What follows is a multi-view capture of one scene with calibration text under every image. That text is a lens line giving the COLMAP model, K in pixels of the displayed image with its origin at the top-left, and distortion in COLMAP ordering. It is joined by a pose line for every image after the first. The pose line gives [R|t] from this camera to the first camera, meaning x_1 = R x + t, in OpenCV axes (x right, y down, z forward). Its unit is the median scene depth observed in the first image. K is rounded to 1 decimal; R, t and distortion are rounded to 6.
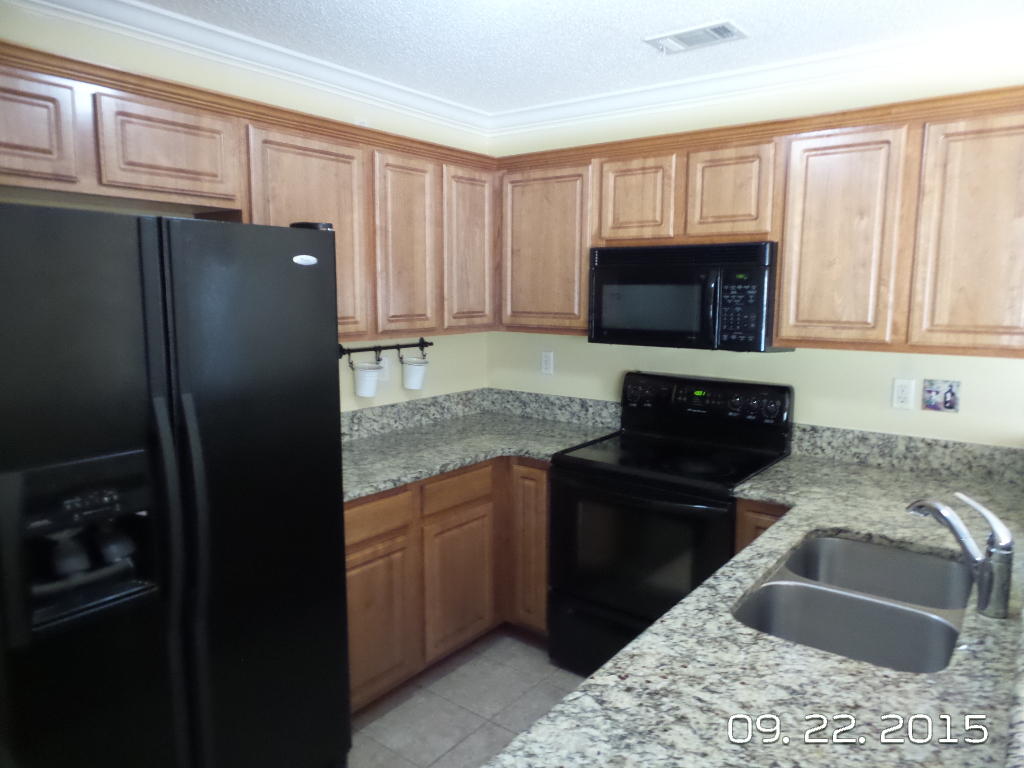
lens RADIAL K [[709.9, 0, 512.0], [0, 709.9, 384.0], [0, 0, 1]] dist [0.008508, 0.005657]
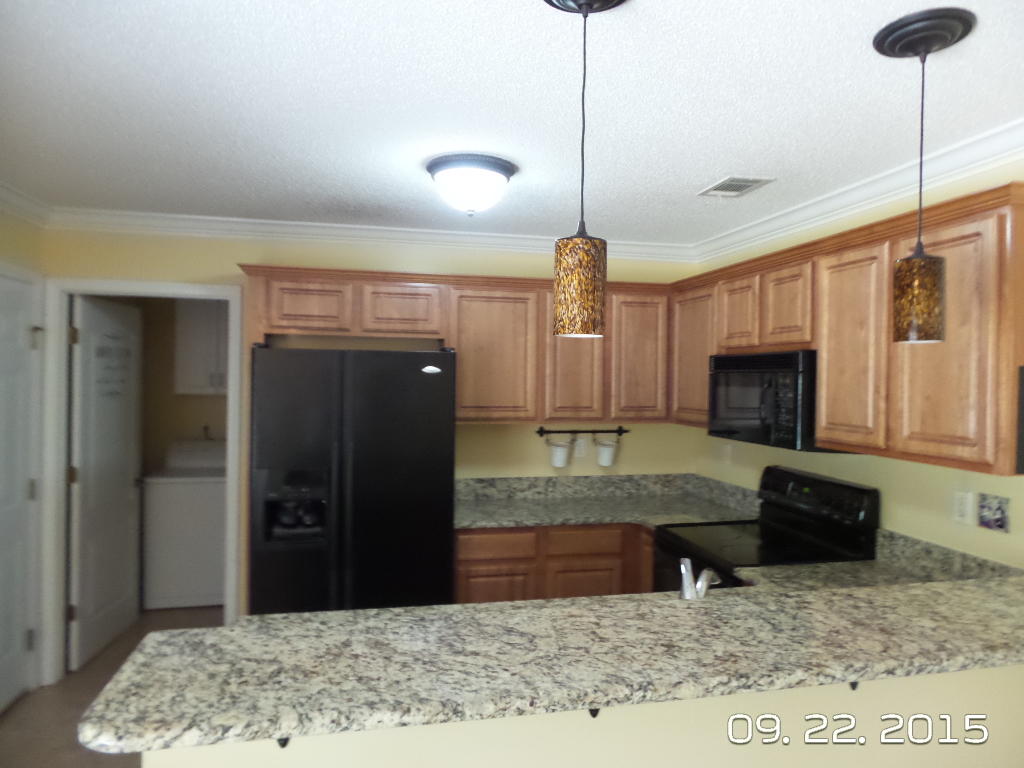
lens RADIAL K [[709.9, 0, 512.0], [0, 709.9, 384.0], [0, 0, 1]] dist [0.008508, 0.005657]
pose [[0.761464, 0.011258, -0.648110, 0.664065], [-0.096381, 0.990701, -0.096030, 0.000508], [0.641002, 0.135589, 0.755468, -0.100929]]
